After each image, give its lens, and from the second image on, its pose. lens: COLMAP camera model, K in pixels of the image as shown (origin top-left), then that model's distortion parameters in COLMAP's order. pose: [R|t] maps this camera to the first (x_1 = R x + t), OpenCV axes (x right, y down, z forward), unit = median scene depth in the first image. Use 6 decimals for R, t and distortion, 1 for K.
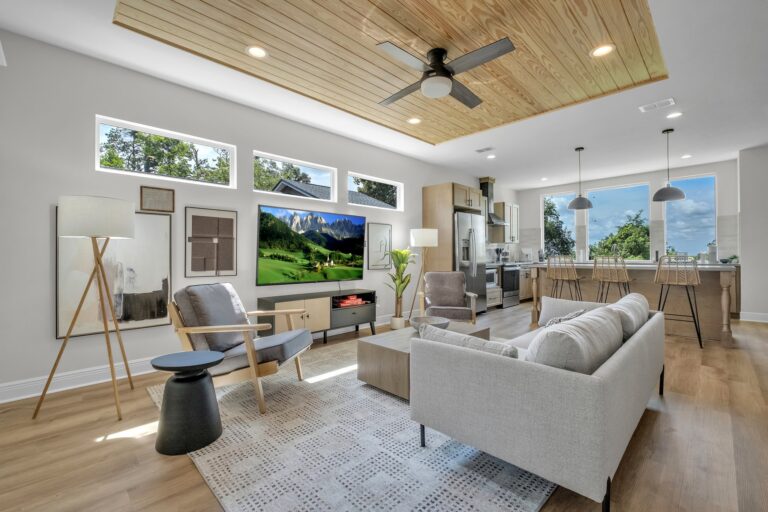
lens RADIAL K [[328.2, 0, 382.8], [0, 328.2, 254.9], [0, 0, 1]] dist [0.003308, 0.000500]
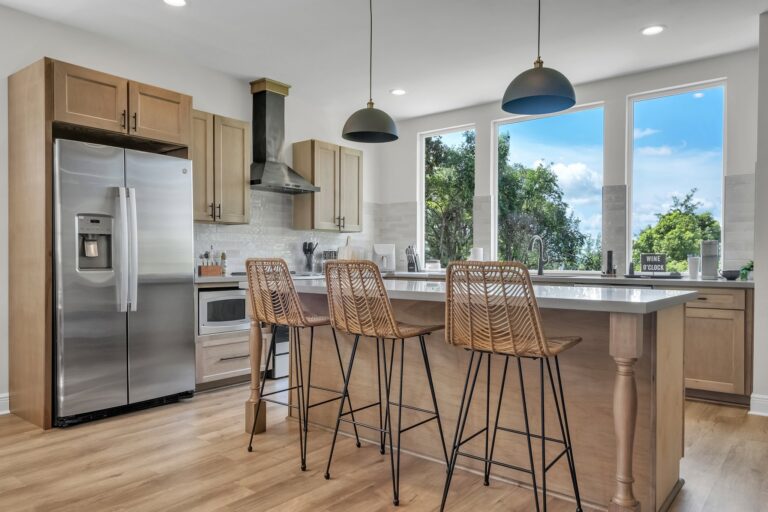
lens RADIAL K [[535.3, 0, 384.8], [0, 535.3, 259.5], [0, 0, 1]] dist [0.023966, -0.001927]
pose [[0.991897, 0.008553, 0.126755, 0.361986], [-0.009193, 0.999948, 0.004461, -0.000902], [-0.126710, -0.005590, 0.991924, 0.250543]]
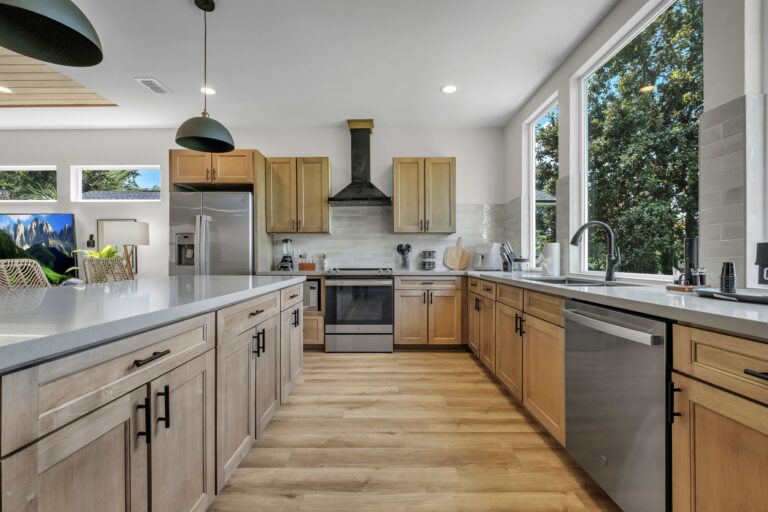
lens RADIAL K [[335.8, 0, 383.7], [0, 335.8, 257.0], [0, 0, 1]] dist [0.001255, 0.000146]
pose [[0.719303, -0.001048, -0.694696, 0.716503], [0.005490, 0.999976, 0.004176, -0.001302], [0.694675, -0.006818, 0.719291, 0.576277]]
